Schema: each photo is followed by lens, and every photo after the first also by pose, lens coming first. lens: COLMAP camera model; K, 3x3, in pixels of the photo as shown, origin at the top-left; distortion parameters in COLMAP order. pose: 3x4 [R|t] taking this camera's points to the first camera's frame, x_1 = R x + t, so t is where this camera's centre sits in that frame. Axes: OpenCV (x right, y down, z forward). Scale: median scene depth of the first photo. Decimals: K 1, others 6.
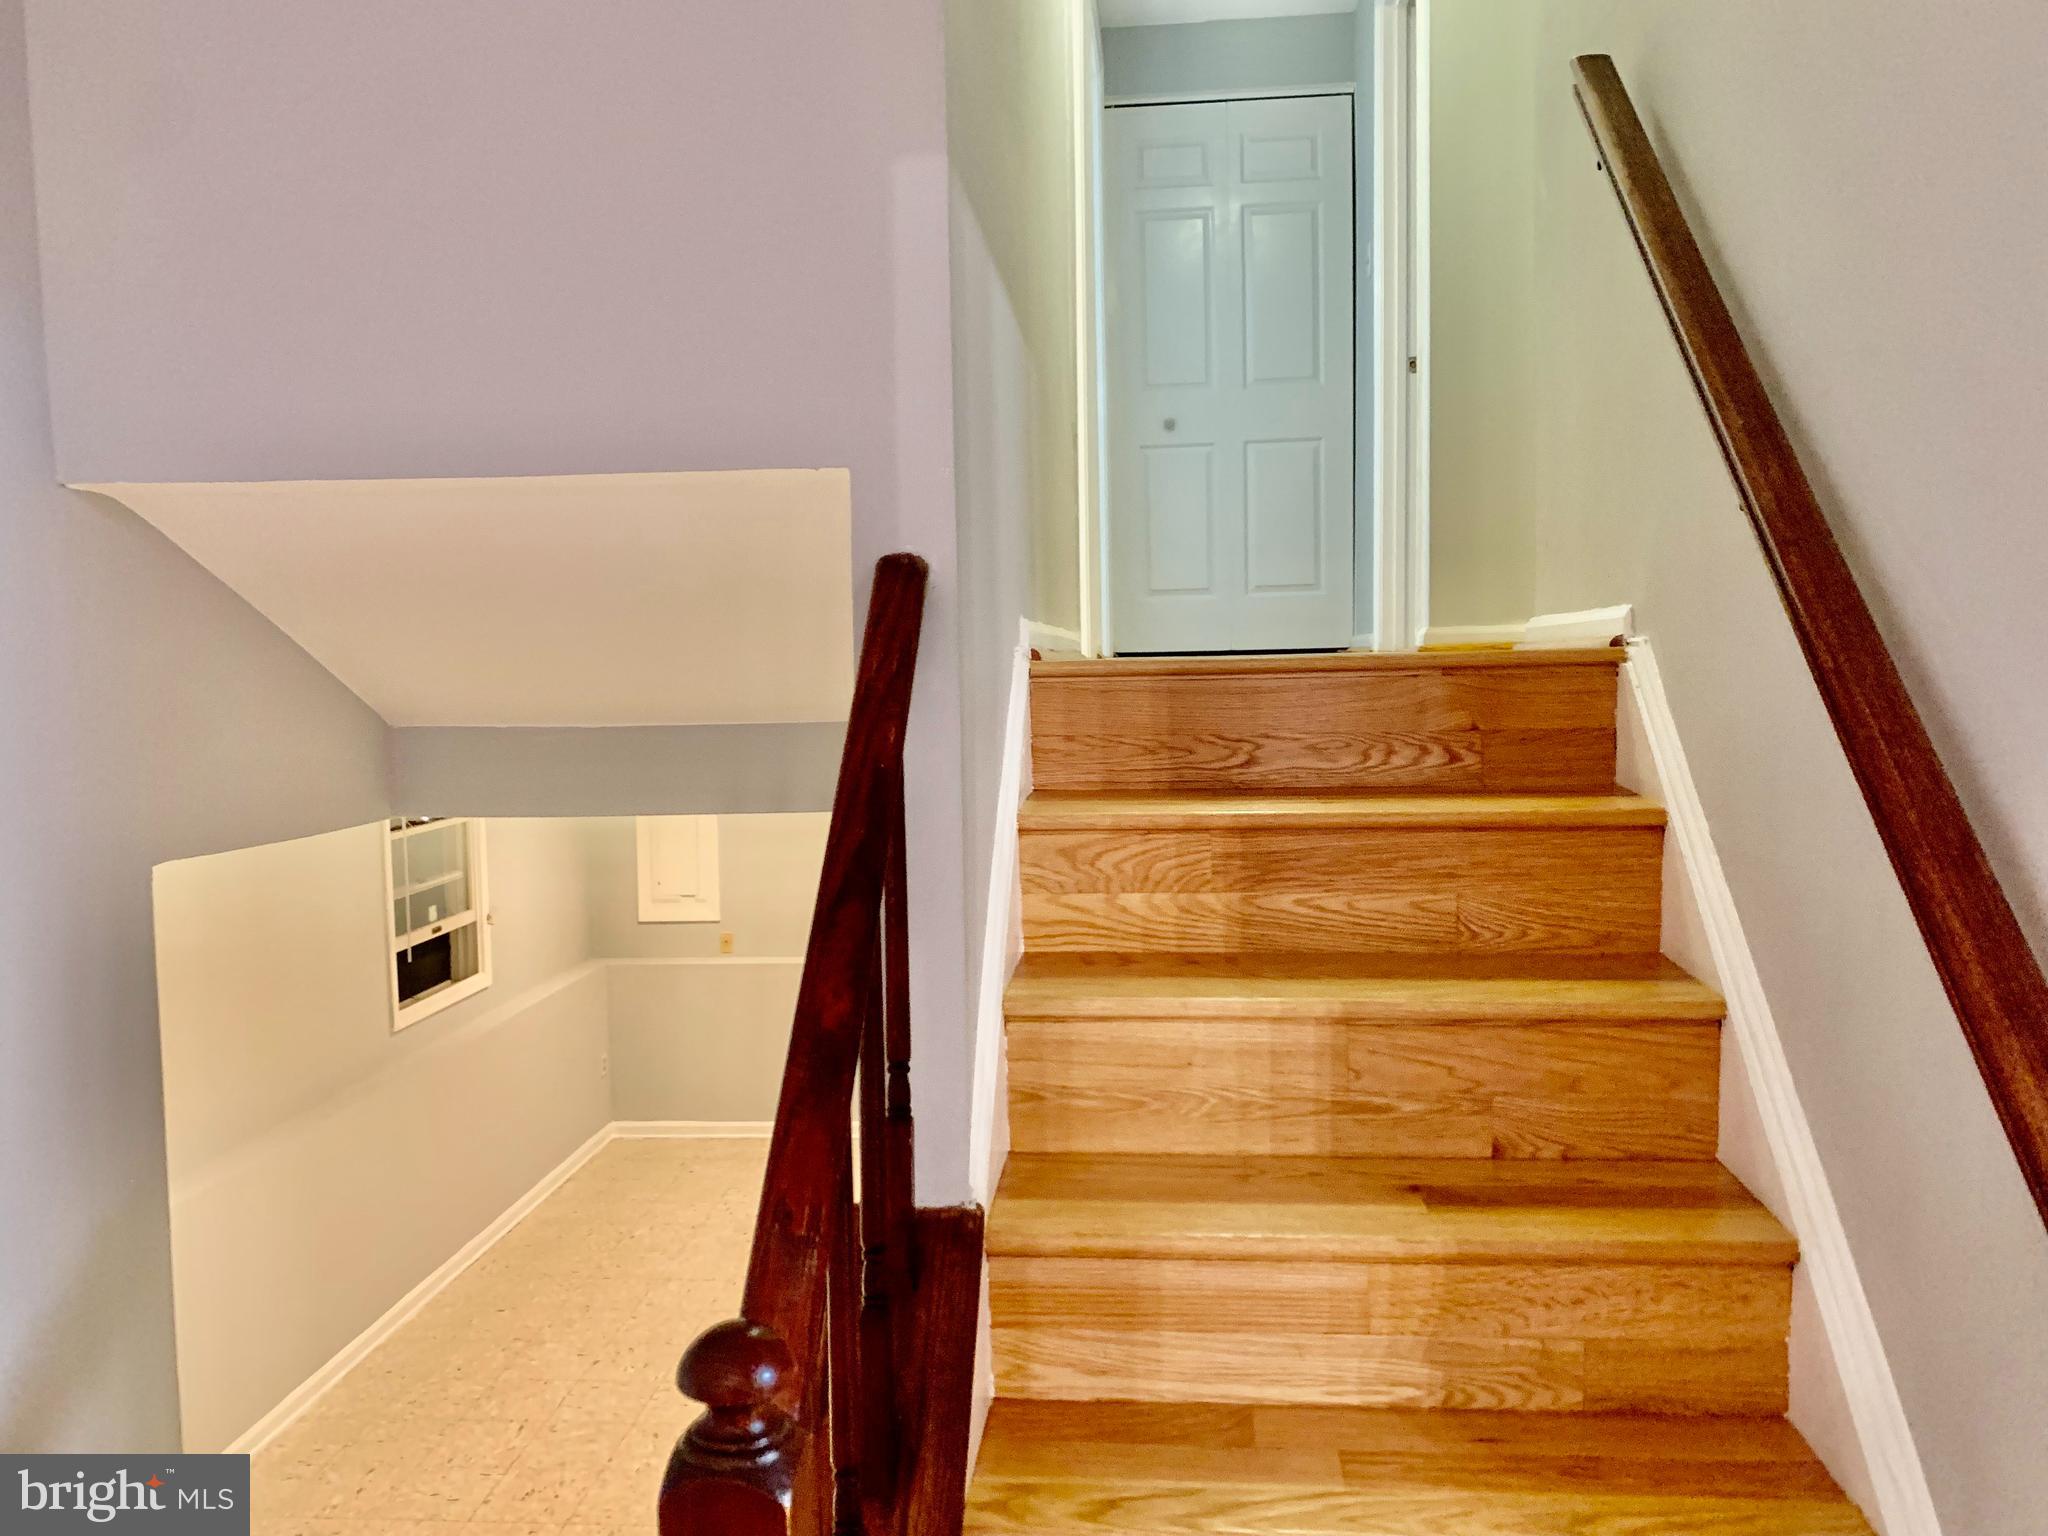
lens RADIAL K [[1561.4, 0, 1024.0], [0, 1561.4, 768.0], [0, 0, 1]] dist [0.042167, -0.075382]
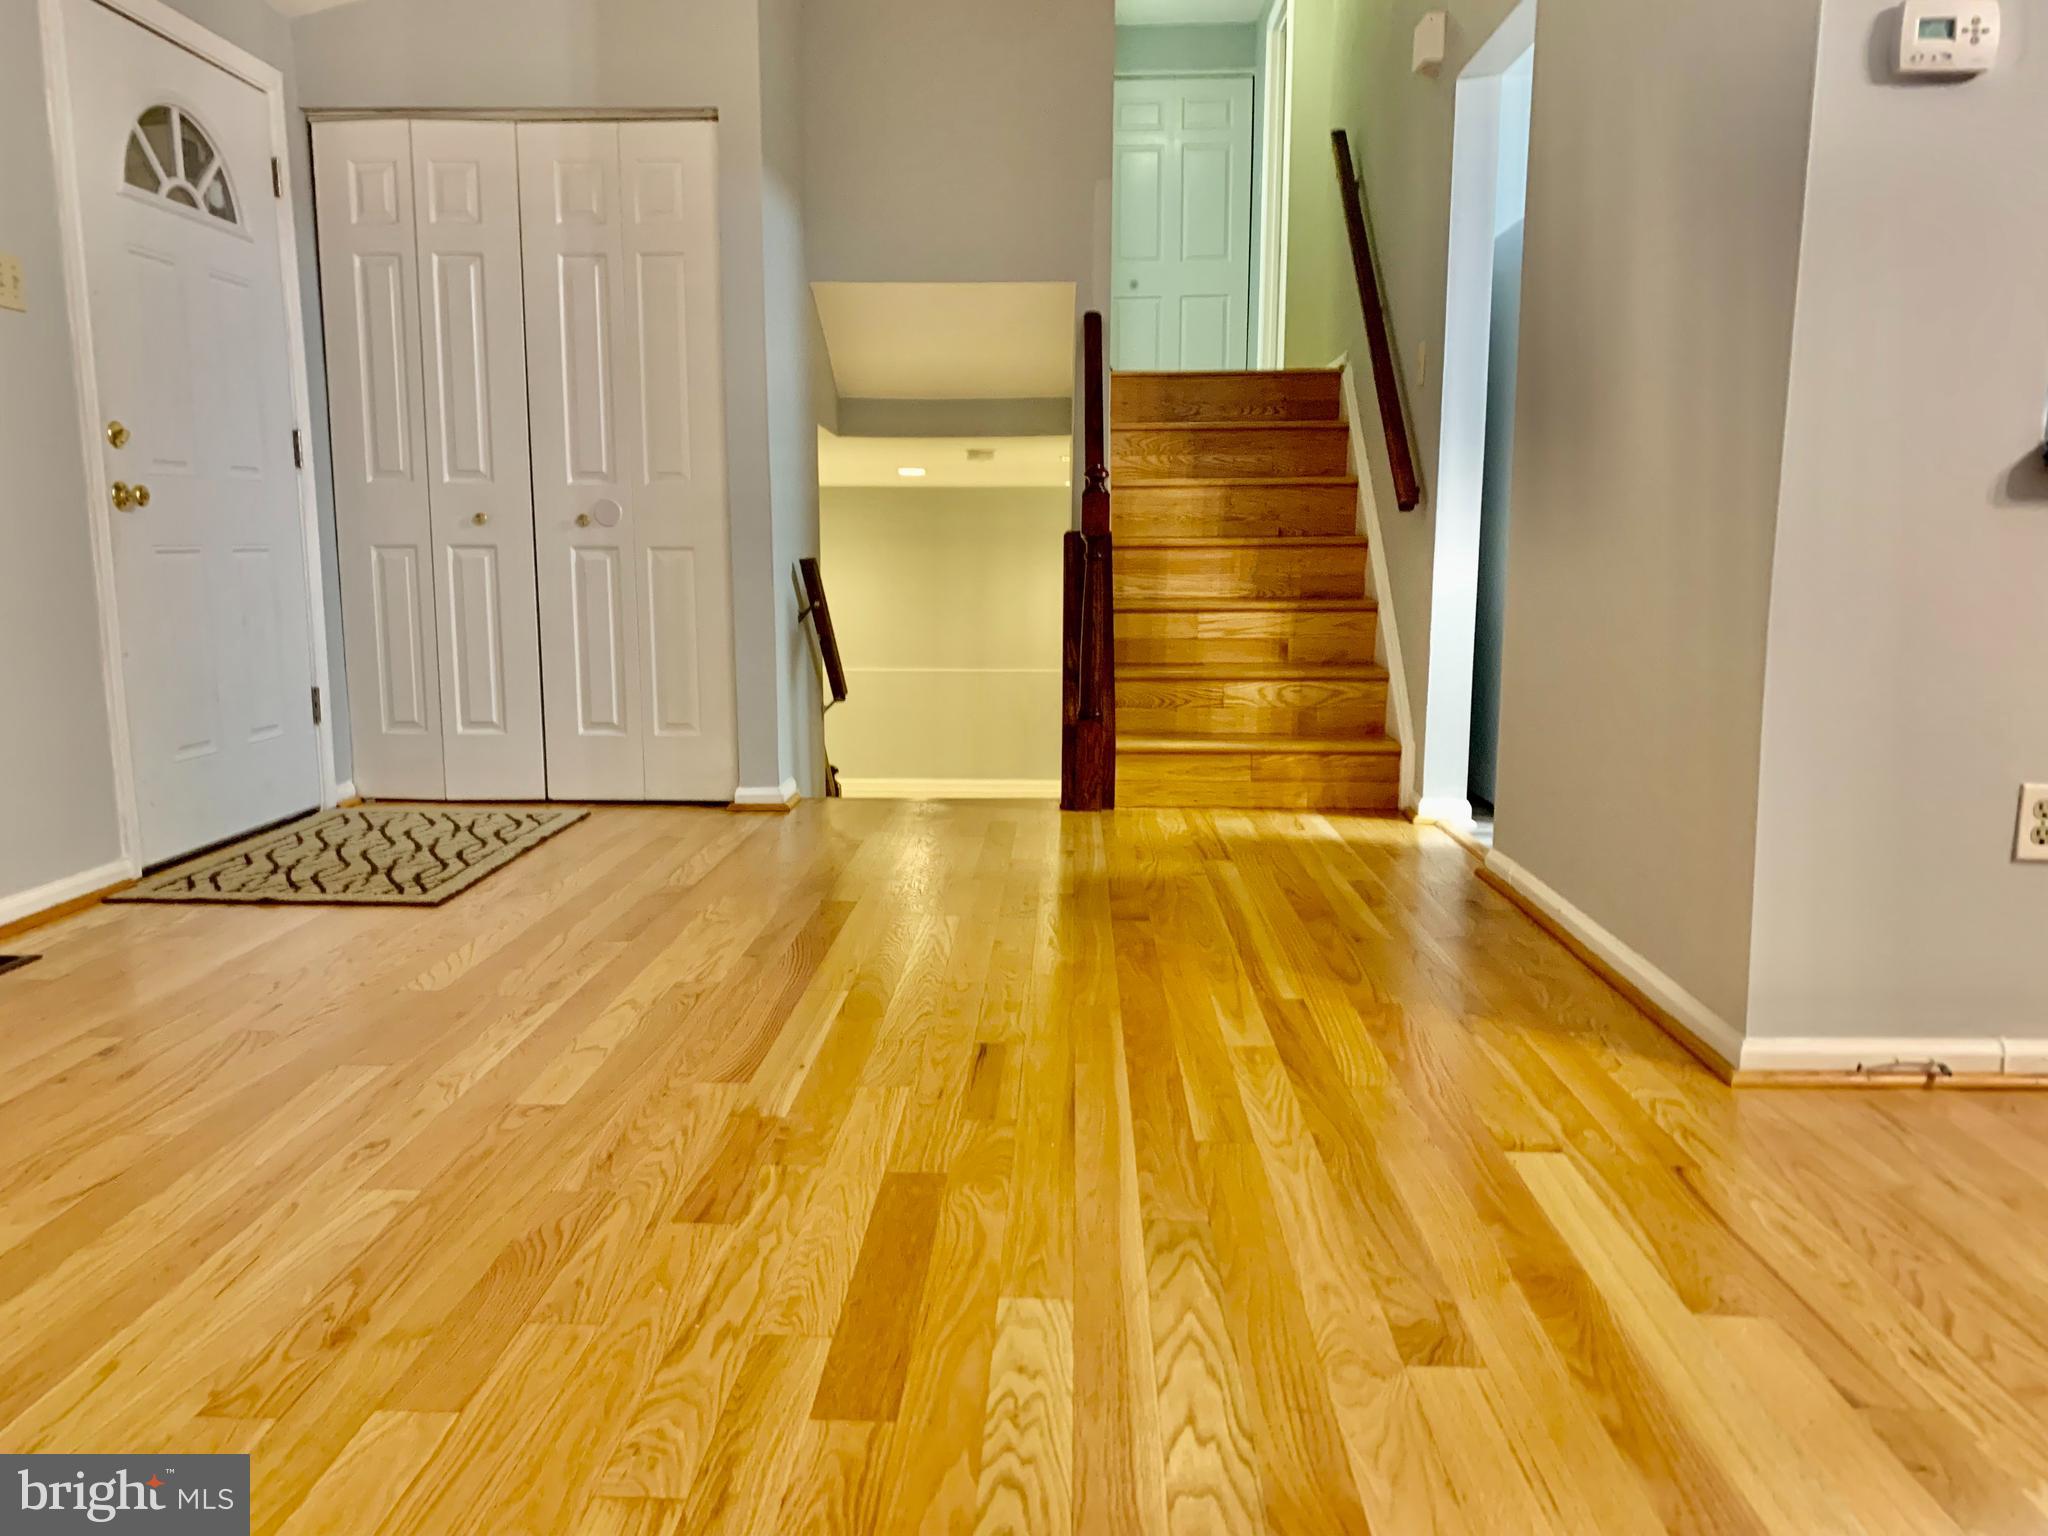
lens RADIAL K [[1561.4, 0, 1024.0], [0, 1561.4, 768.0], [0, 0, 1]] dist [0.042167, -0.075382]
pose [[0.997929, 0.011012, 0.063370, -0.313146], [-0.015781, 0.997039, 0.075256, 0.417650], [-0.062354, -0.076100, 0.995149, -1.682282]]
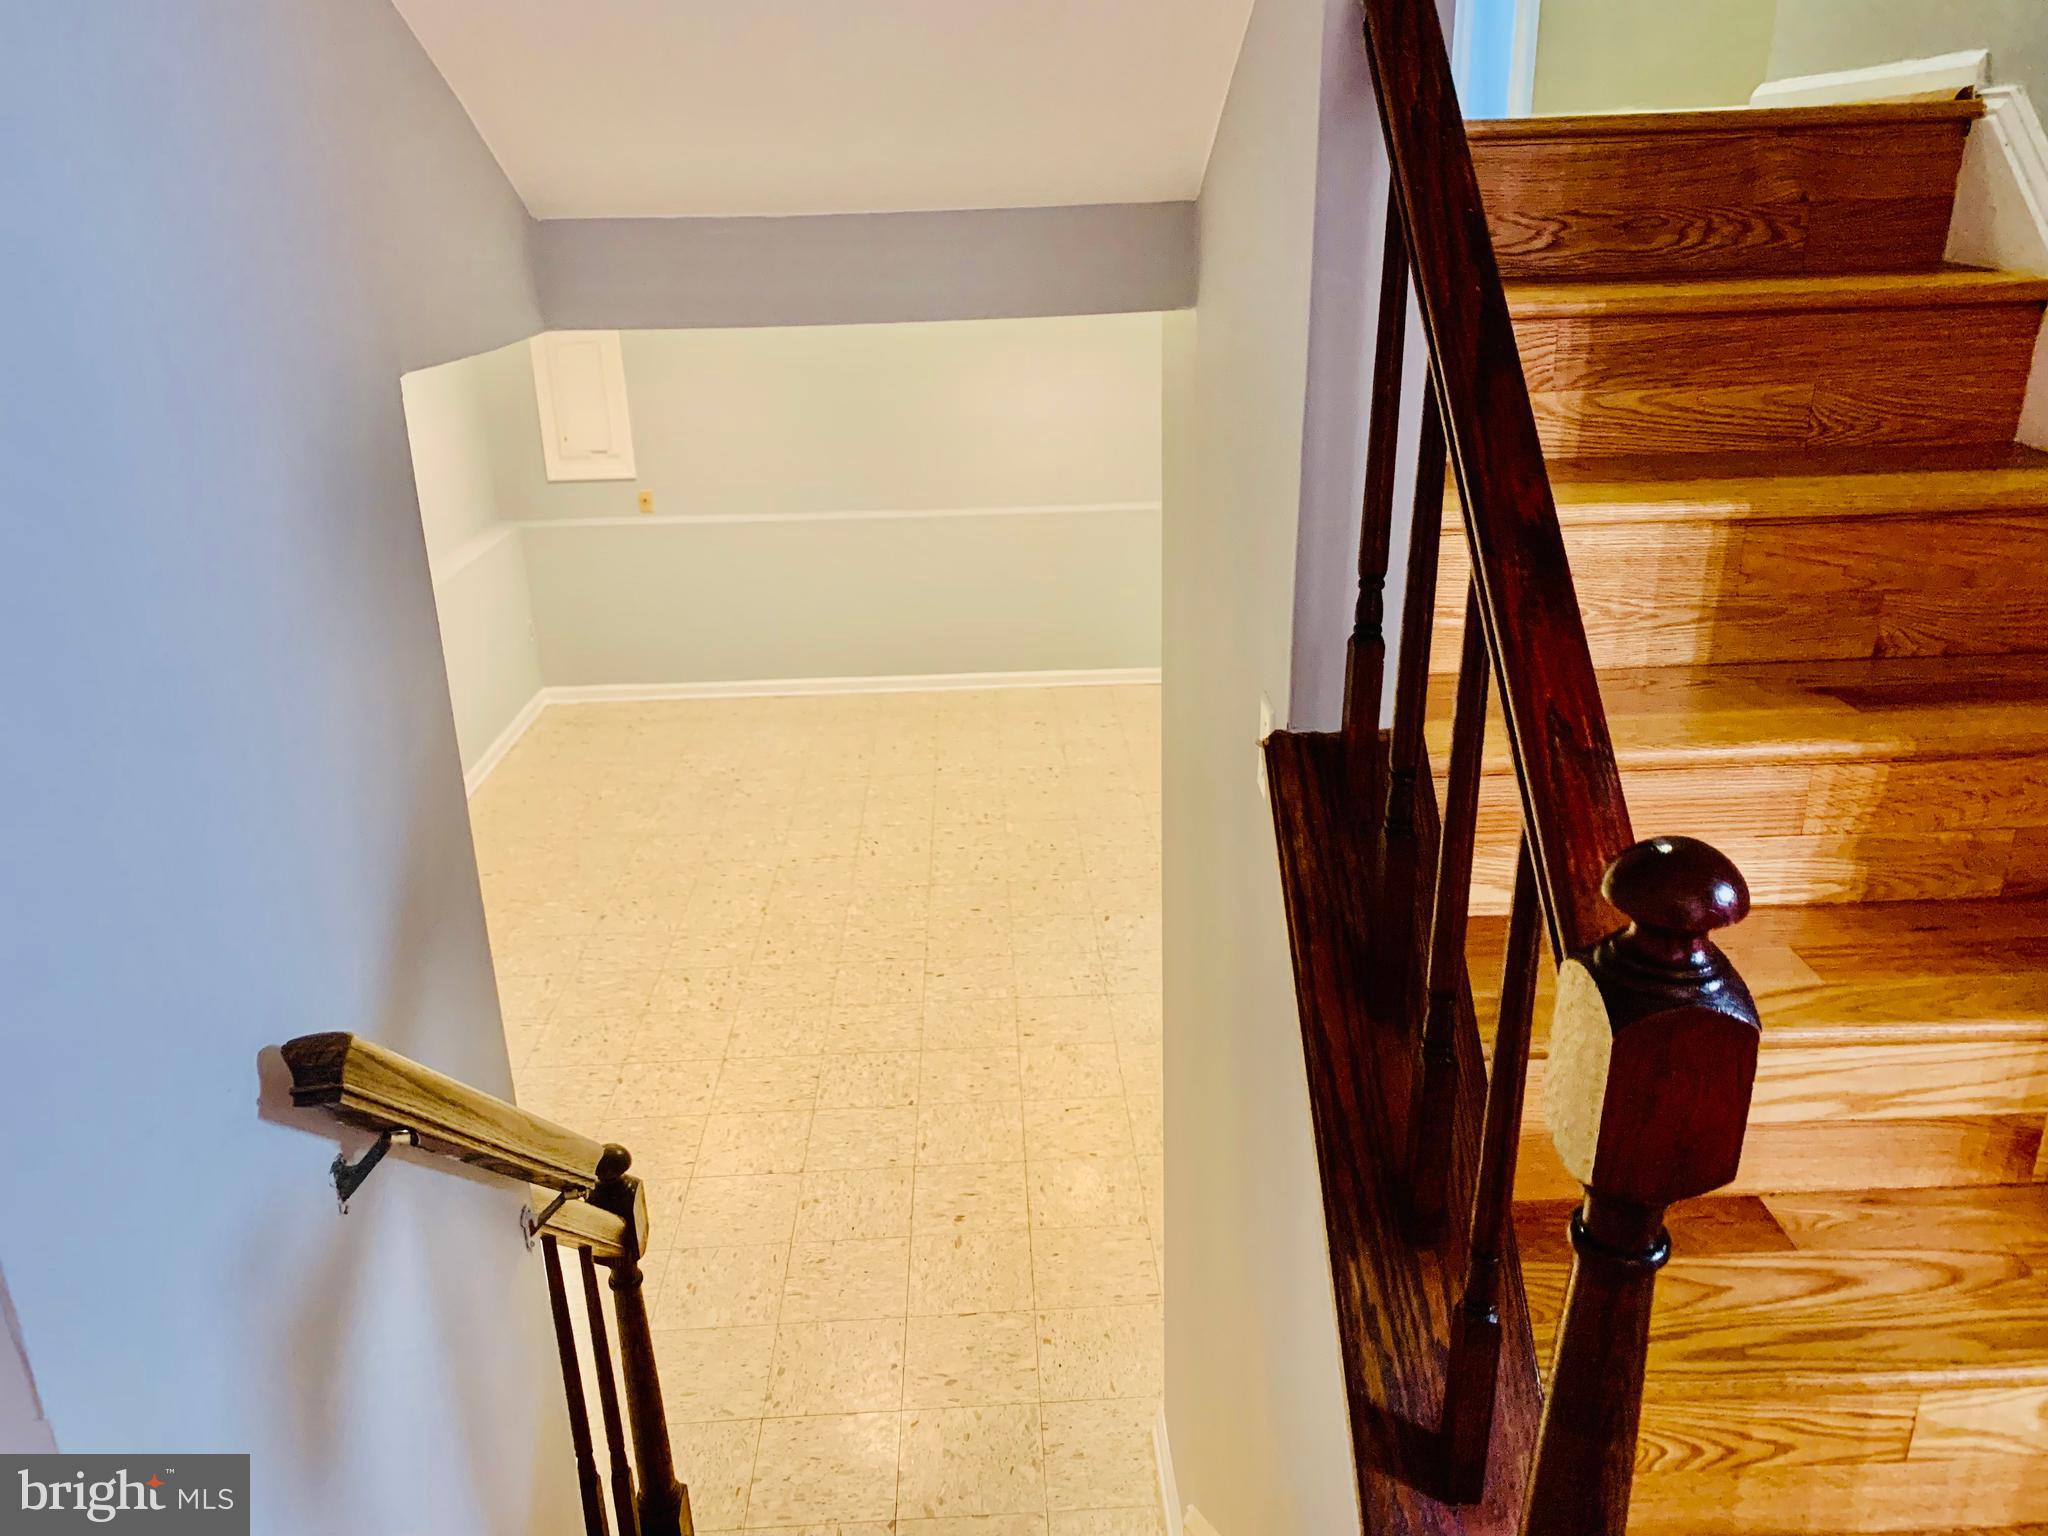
lens RADIAL K [[1551.8, 0, 1030.4], [0, 1551.8, 760.5], [0, 0, 1]] dist [0.029750, -0.007062]
pose [[0.993018, -0.048095, 0.107715, -0.291530], [0.016737, 0.961317, 0.274937, 0.032119], [-0.116772, -0.271215, 0.955409, 0.110954]]
